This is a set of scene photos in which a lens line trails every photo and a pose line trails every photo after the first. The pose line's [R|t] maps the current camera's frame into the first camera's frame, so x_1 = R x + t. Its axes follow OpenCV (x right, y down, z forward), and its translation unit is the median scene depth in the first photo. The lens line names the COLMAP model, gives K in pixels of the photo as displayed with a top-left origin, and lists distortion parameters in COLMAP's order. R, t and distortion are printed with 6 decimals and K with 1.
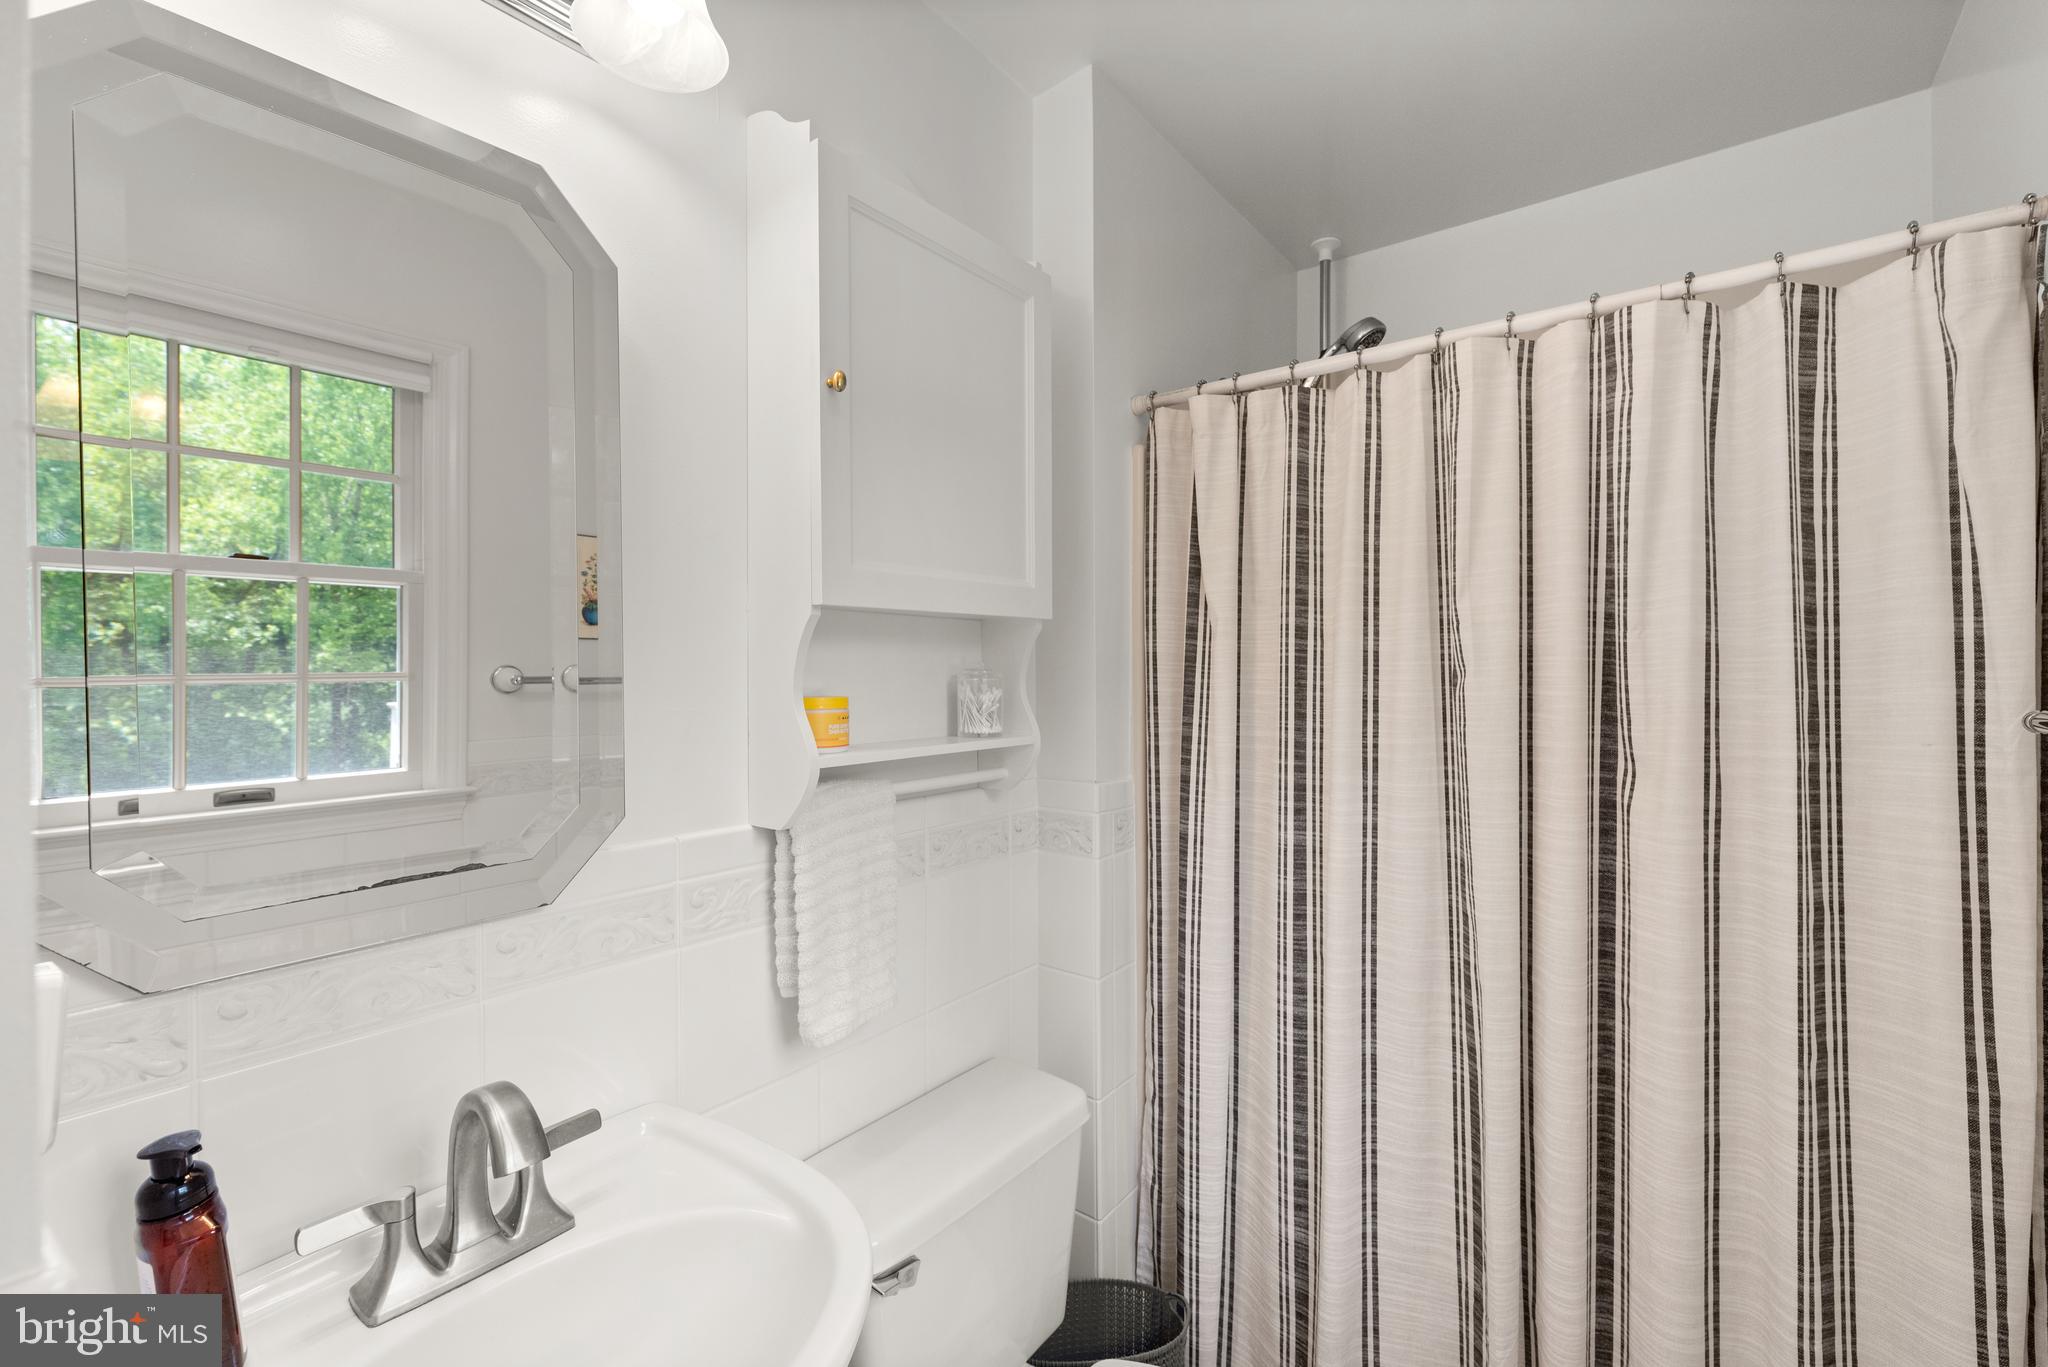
lens RADIAL K [[838.6, 0, 1029.7], [0, 838.6, 670.4], [0, 0, 1]] dist [0.000403, -0.000310]
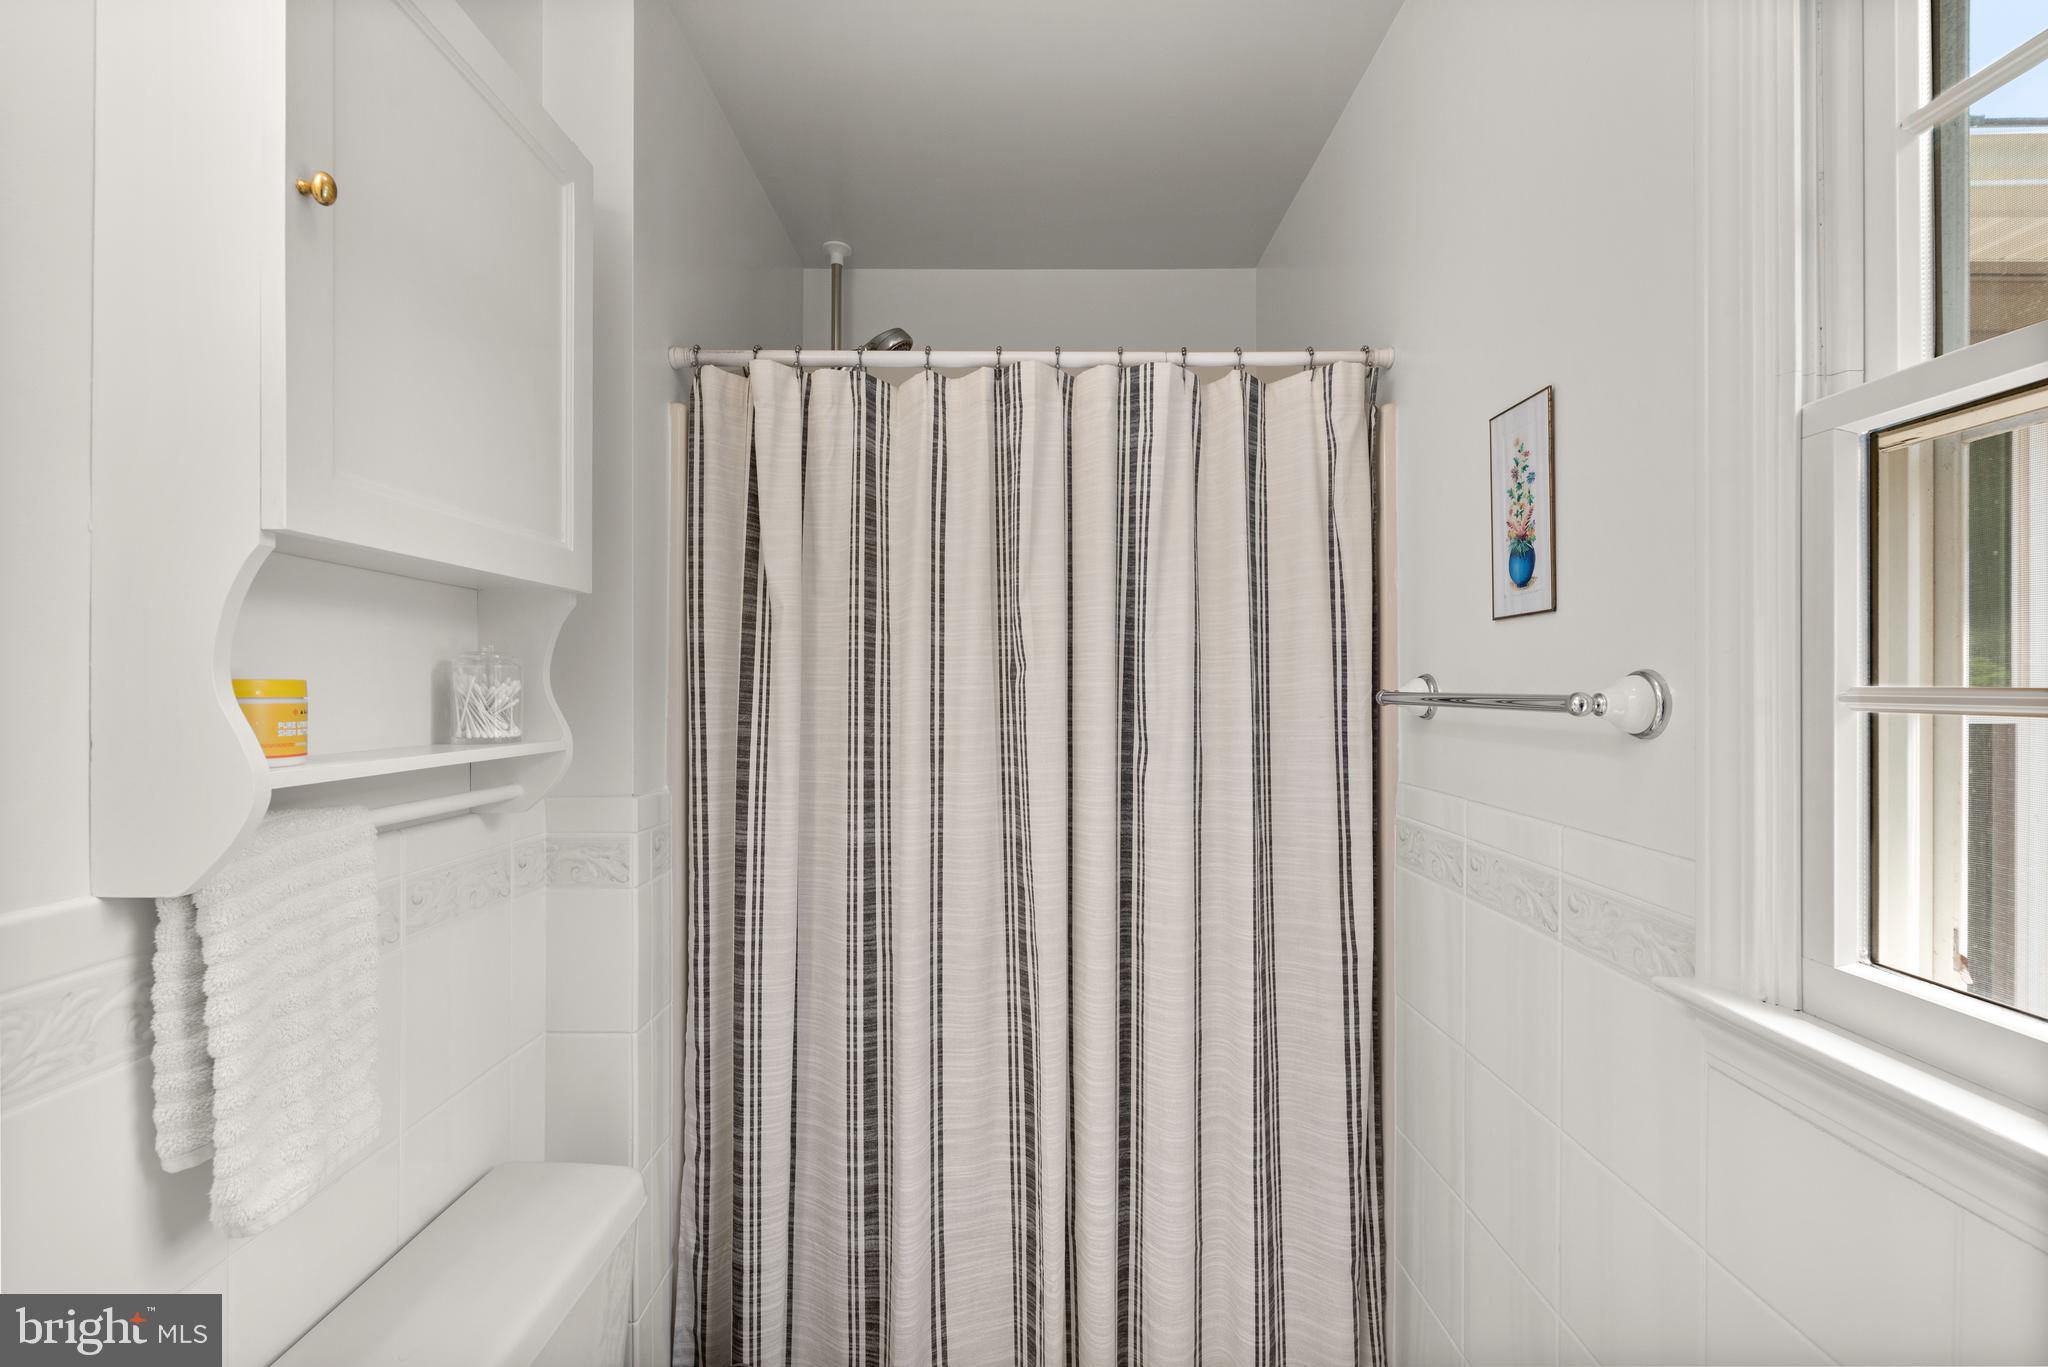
lens RADIAL K [[845.5, 0, 1024.0], [0, 845.5, 683.5], [0, 0, 1]] dist [-0.002541, -0.000861]
pose [[0.800577, 0.005522, 0.599205, -0.128862], [-0.003398, 0.999983, -0.004676, 0.027818], [-0.599221, 0.001708, 0.800582, 0.109010]]
